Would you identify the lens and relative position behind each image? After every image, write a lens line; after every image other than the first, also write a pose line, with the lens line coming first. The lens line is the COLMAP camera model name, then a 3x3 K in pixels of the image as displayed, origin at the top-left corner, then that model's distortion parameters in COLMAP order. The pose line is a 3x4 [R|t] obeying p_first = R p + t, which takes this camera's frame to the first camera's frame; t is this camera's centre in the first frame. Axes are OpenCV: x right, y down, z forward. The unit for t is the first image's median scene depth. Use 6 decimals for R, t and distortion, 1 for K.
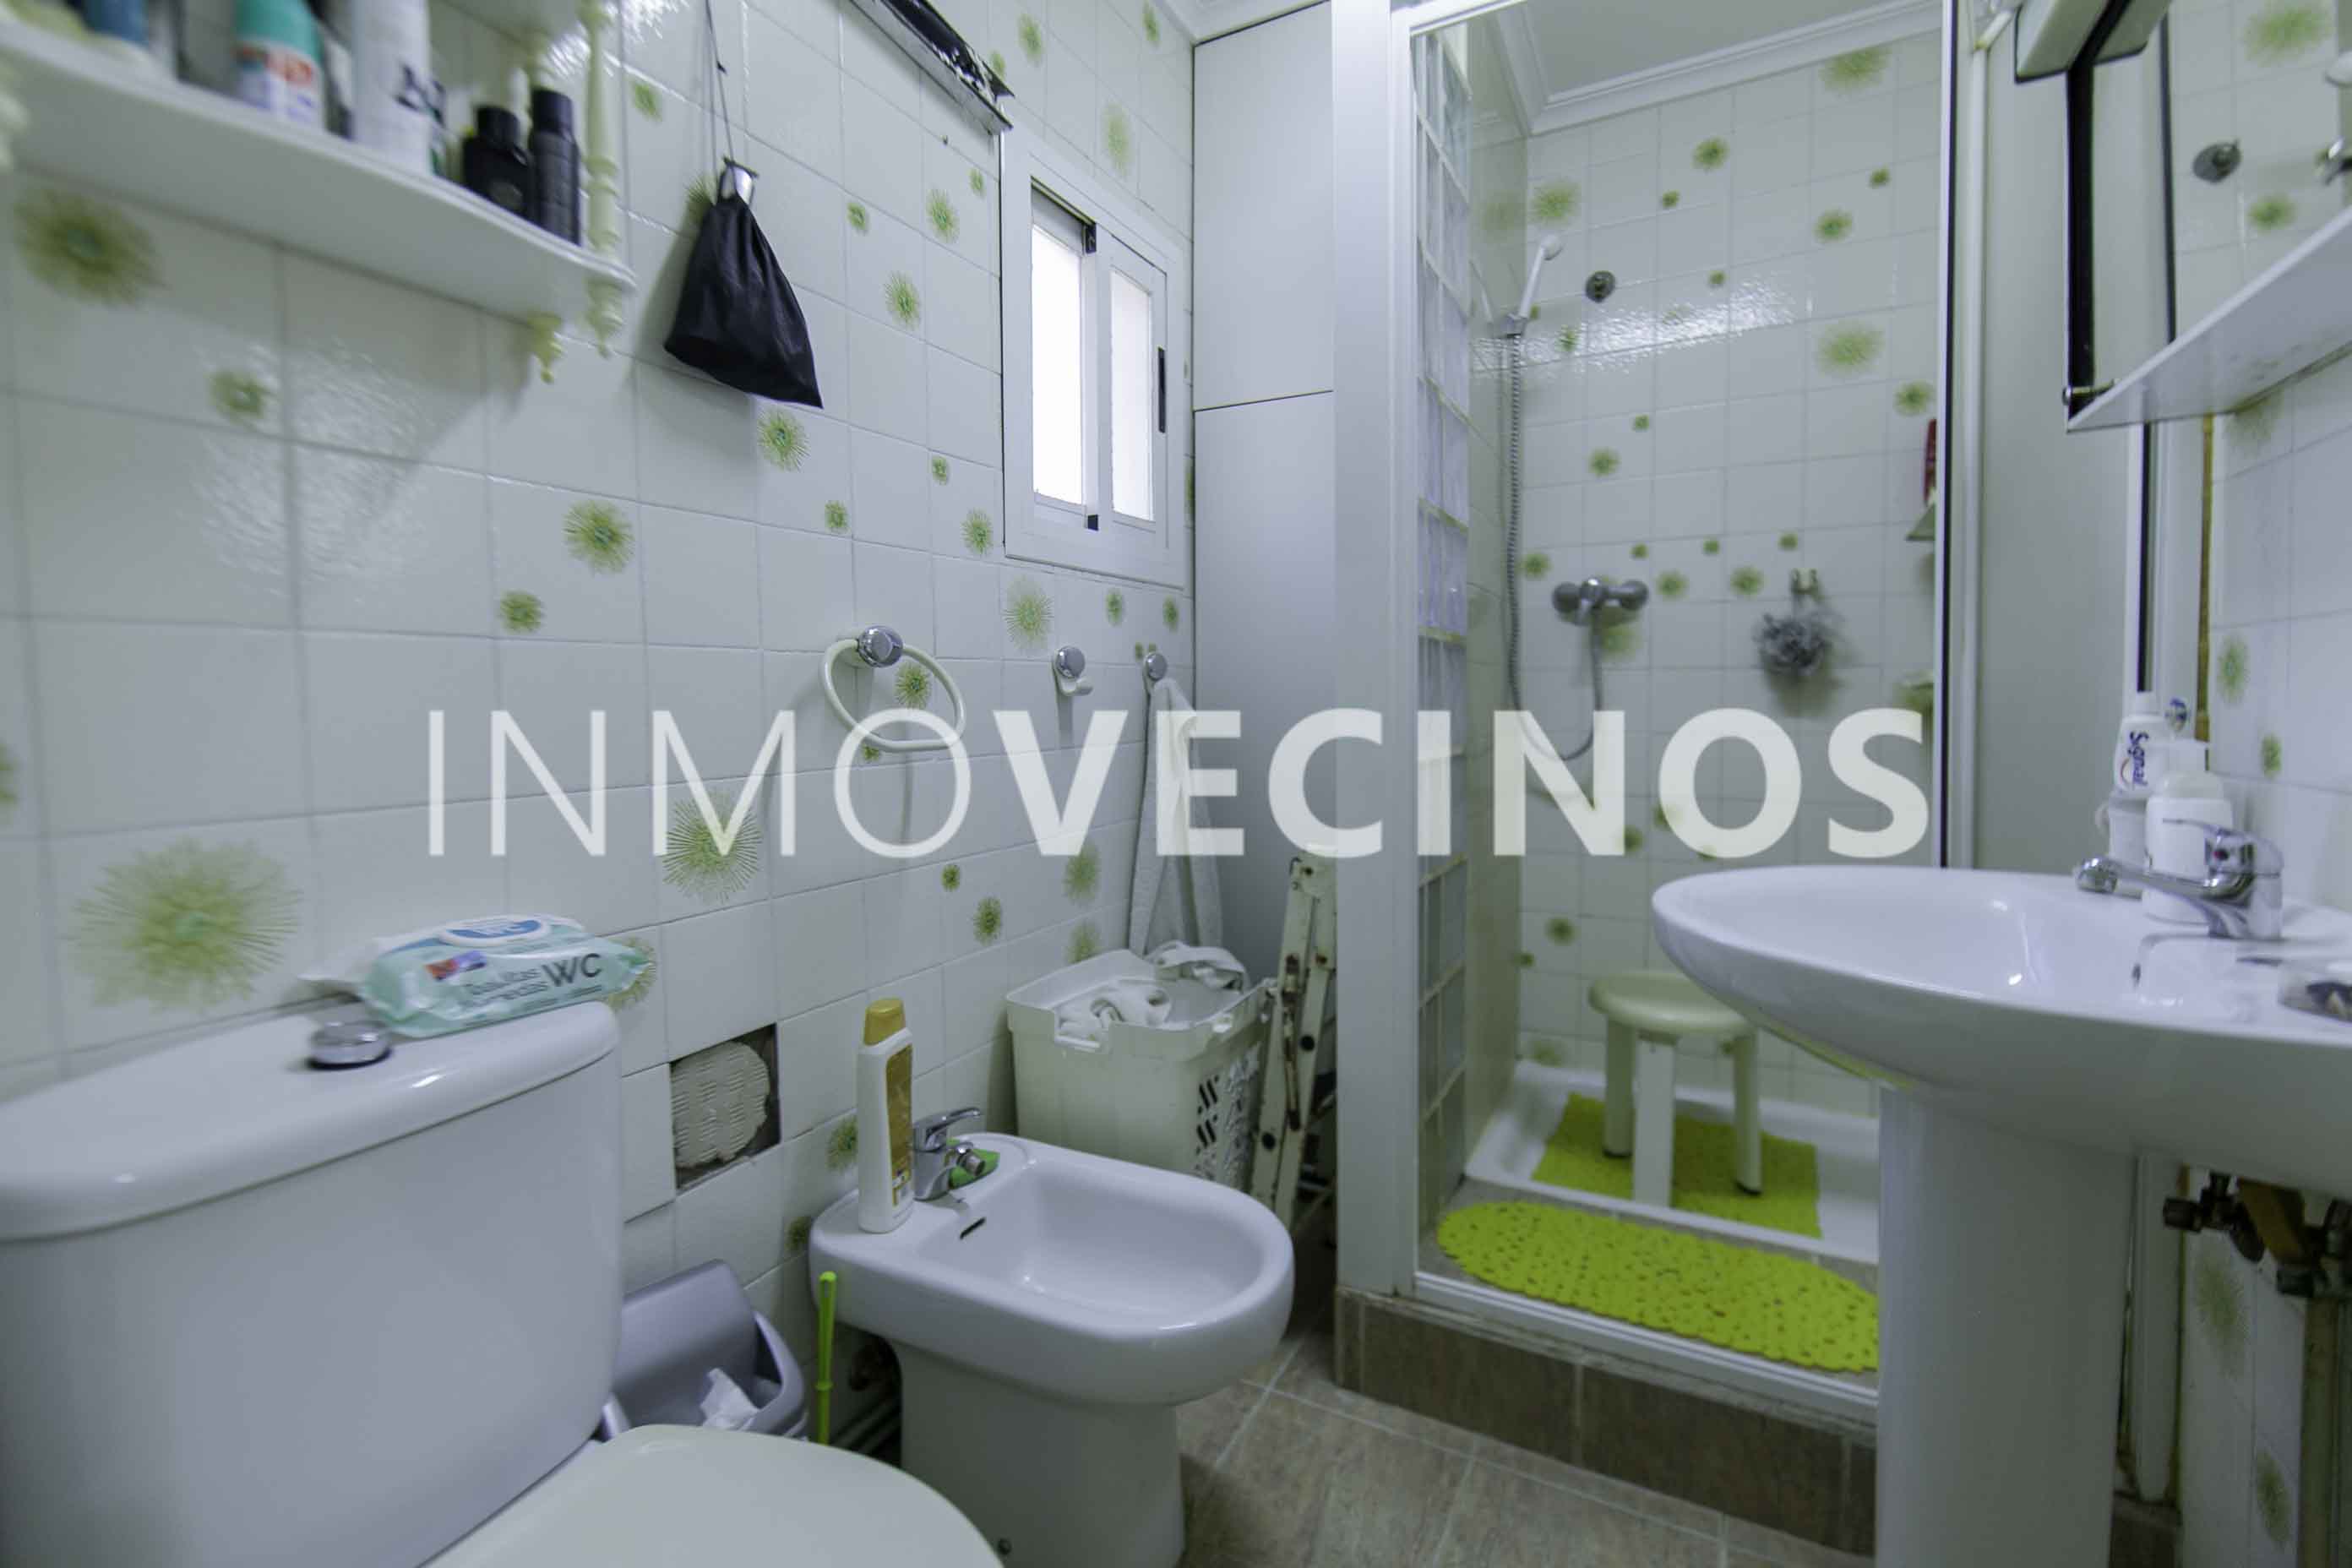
lens RADIAL K [[1002.2, 0, 1189.5], [0, 1002.2, 729.4], [0, 0, 1]] dist [0.001352, -0.000042]
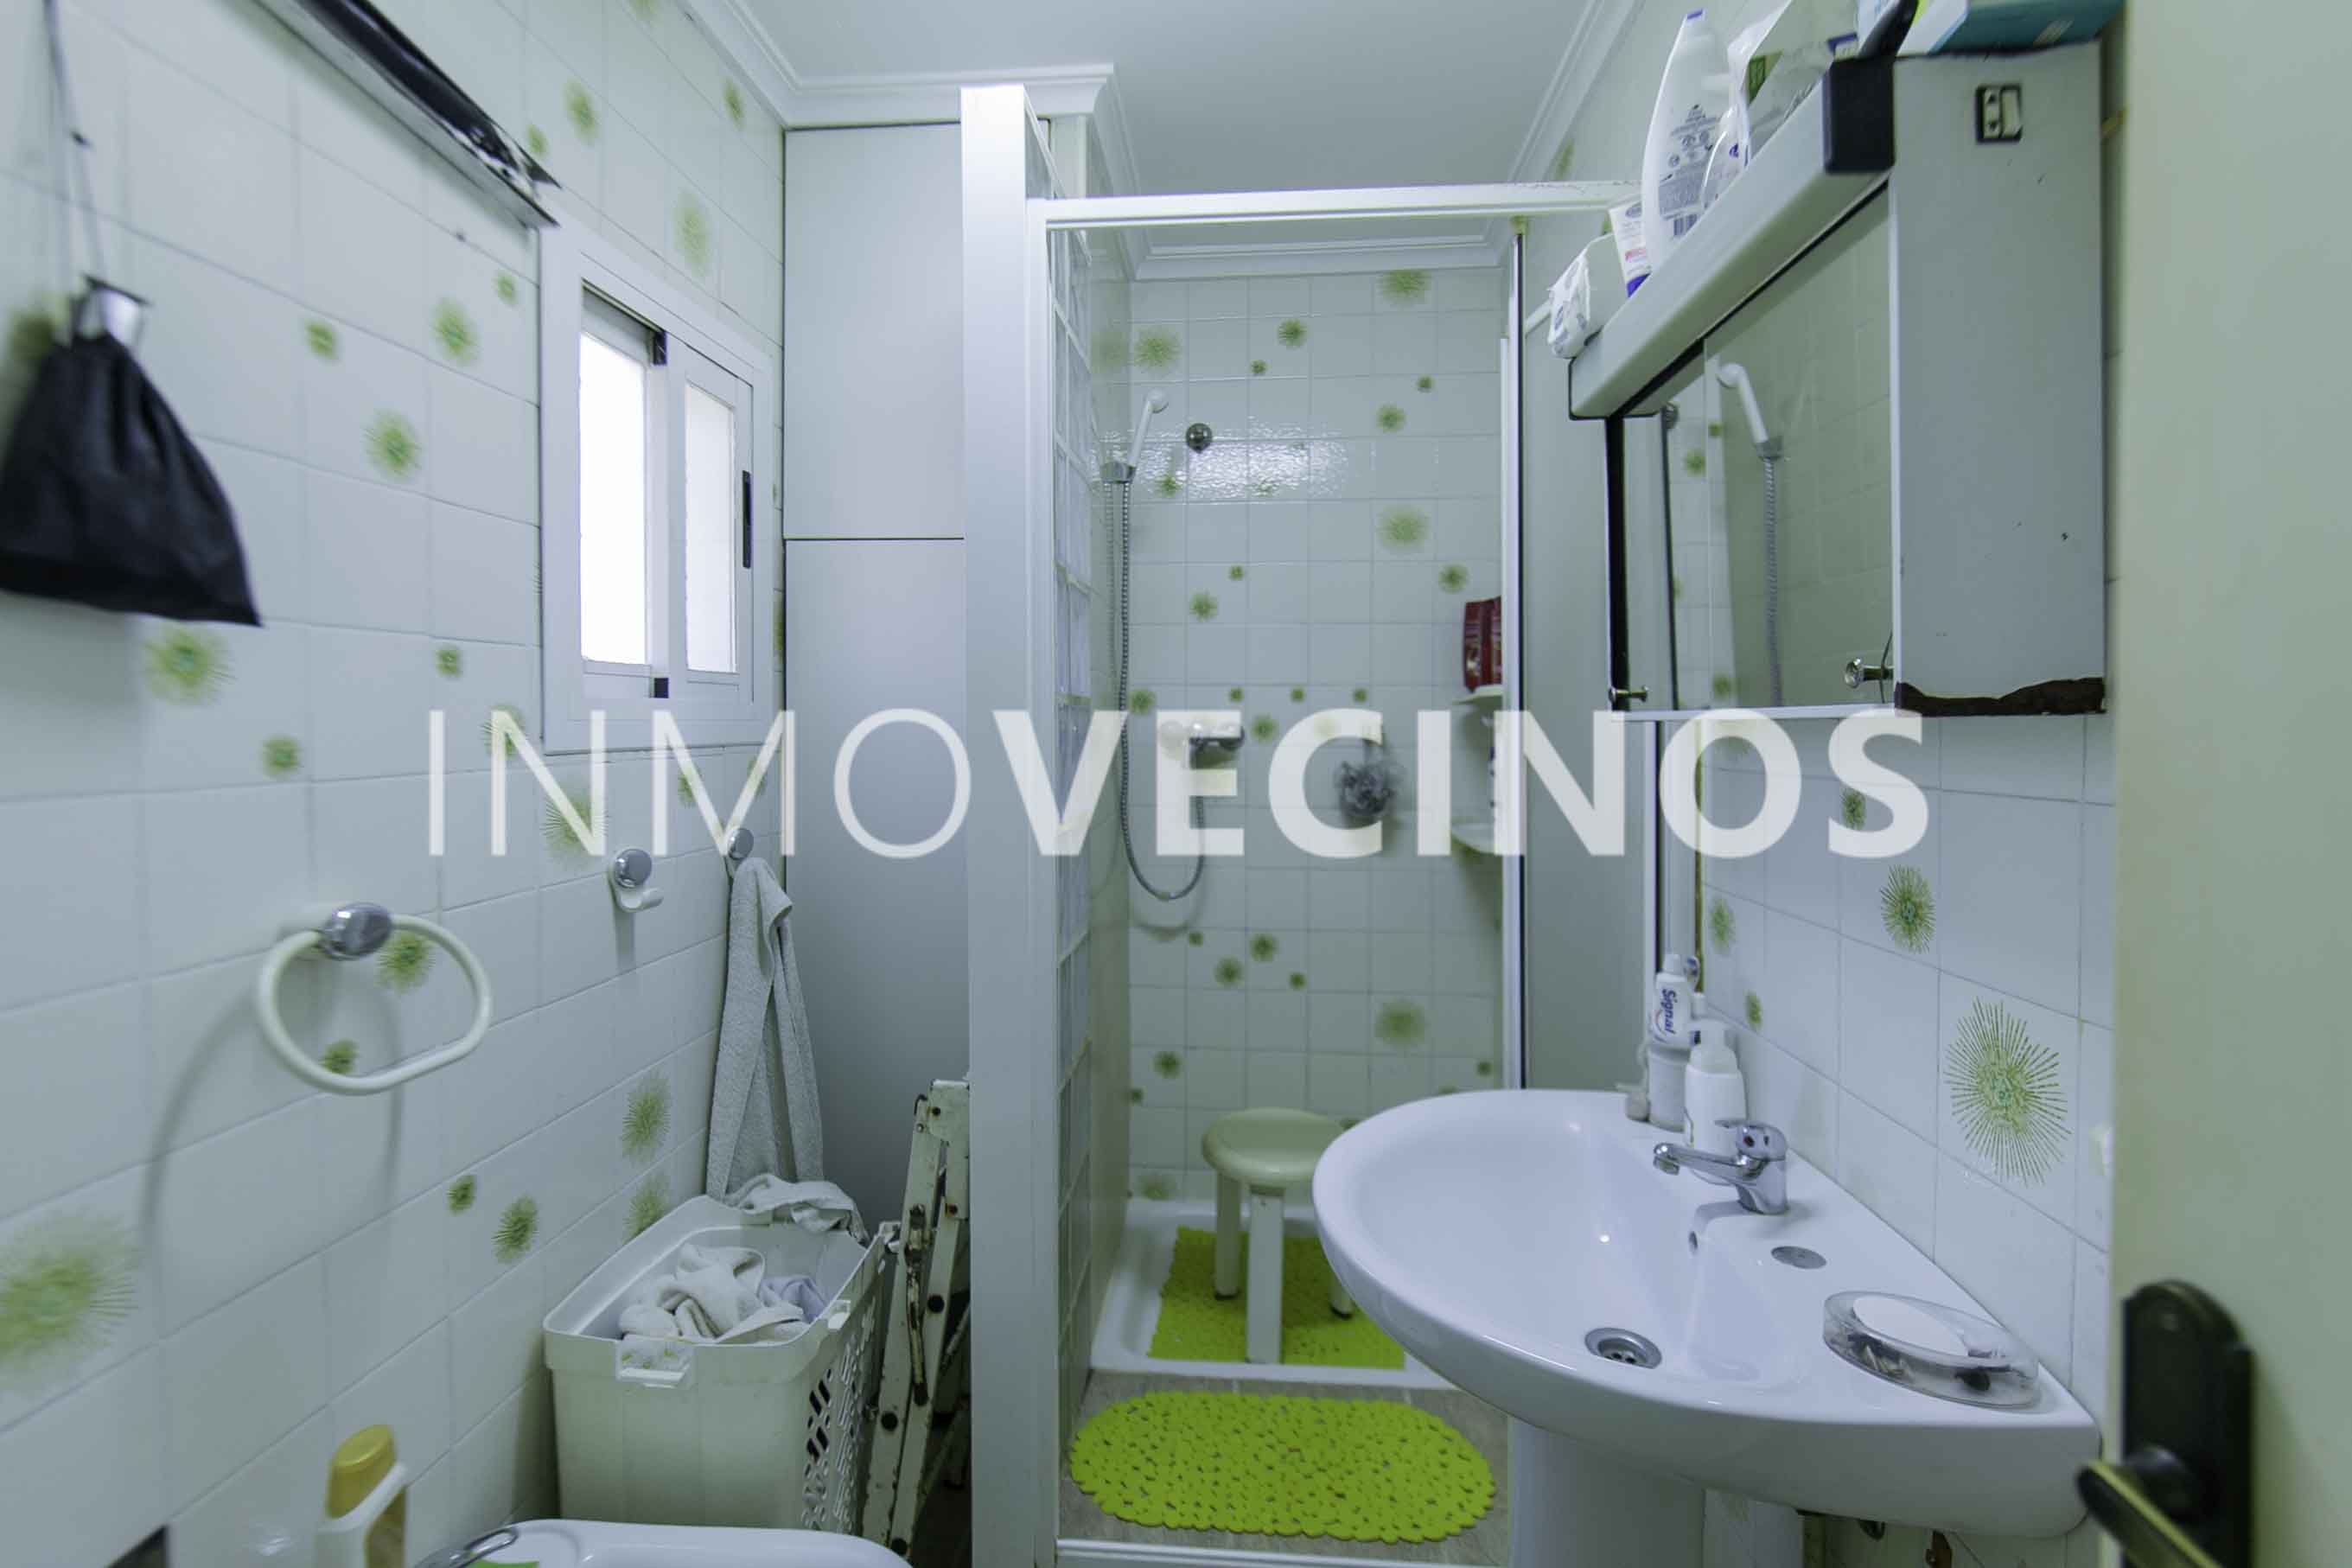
lens RADIAL K [[1022.7, 0, 1175.8], [0, 1022.7, 737.2], [0, 0, 1]] dist [0.001787, -0.000154]
pose [[0.920804, 0.000855, 0.390025, -0.040176], [0.008847, 0.999694, -0.023079, -0.165191], [-0.389926, 0.024702, 0.920515, 0.062289]]
